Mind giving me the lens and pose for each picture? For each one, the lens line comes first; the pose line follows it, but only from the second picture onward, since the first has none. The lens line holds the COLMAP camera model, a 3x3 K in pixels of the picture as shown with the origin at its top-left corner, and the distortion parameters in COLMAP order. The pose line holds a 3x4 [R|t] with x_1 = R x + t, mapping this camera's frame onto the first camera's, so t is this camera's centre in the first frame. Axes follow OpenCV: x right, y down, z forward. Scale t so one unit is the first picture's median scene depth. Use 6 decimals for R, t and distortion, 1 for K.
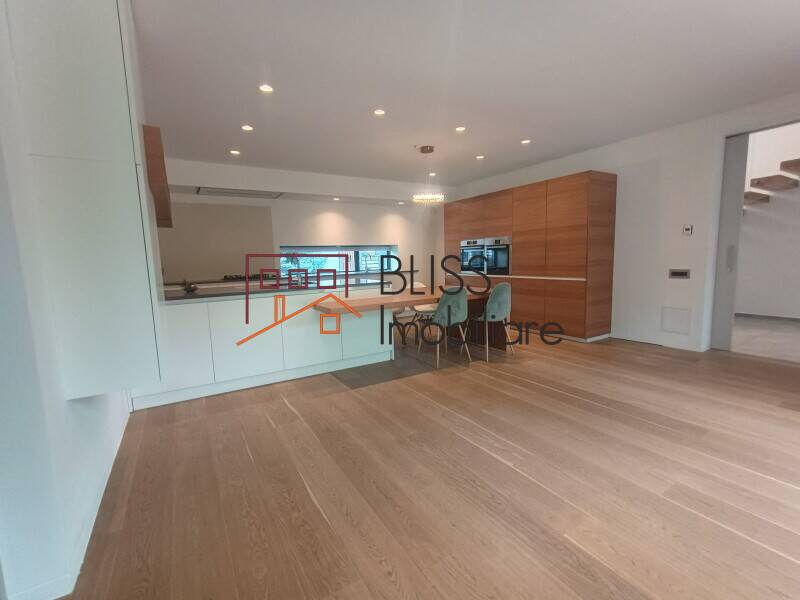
lens RADIAL K [[359.4, 0, 400.2], [0, 359.4, 303.0], [0, 0, 1]] dist [-0.003243, 0.001421]
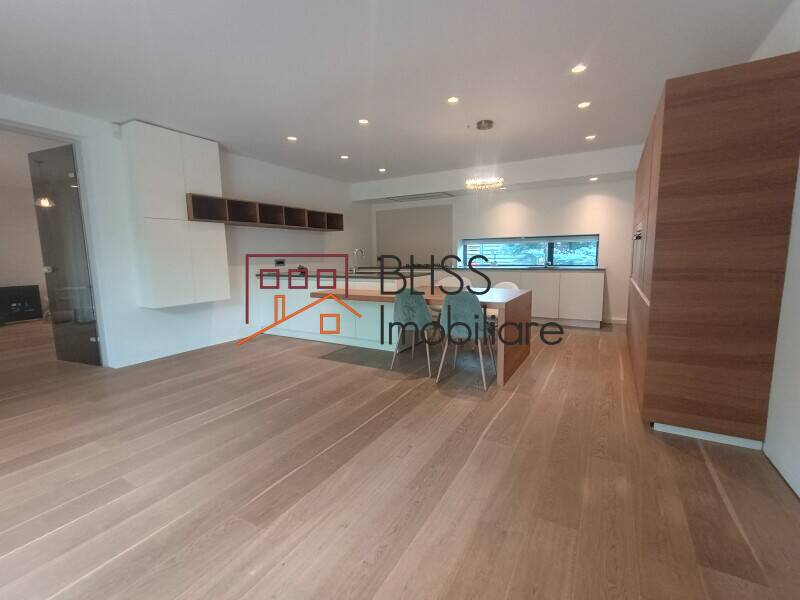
lens RADIAL K [[359.4, 0, 401.1], [0, 359.4, 297.1], [0, 0, 1]] dist [-0.003243, 0.001421]
pose [[0.477109, 0.122200, -0.870307, 0.965046], [-0.107613, 0.990957, 0.080146, -0.092781], [0.872231, 0.055418, 0.485945, 0.565427]]
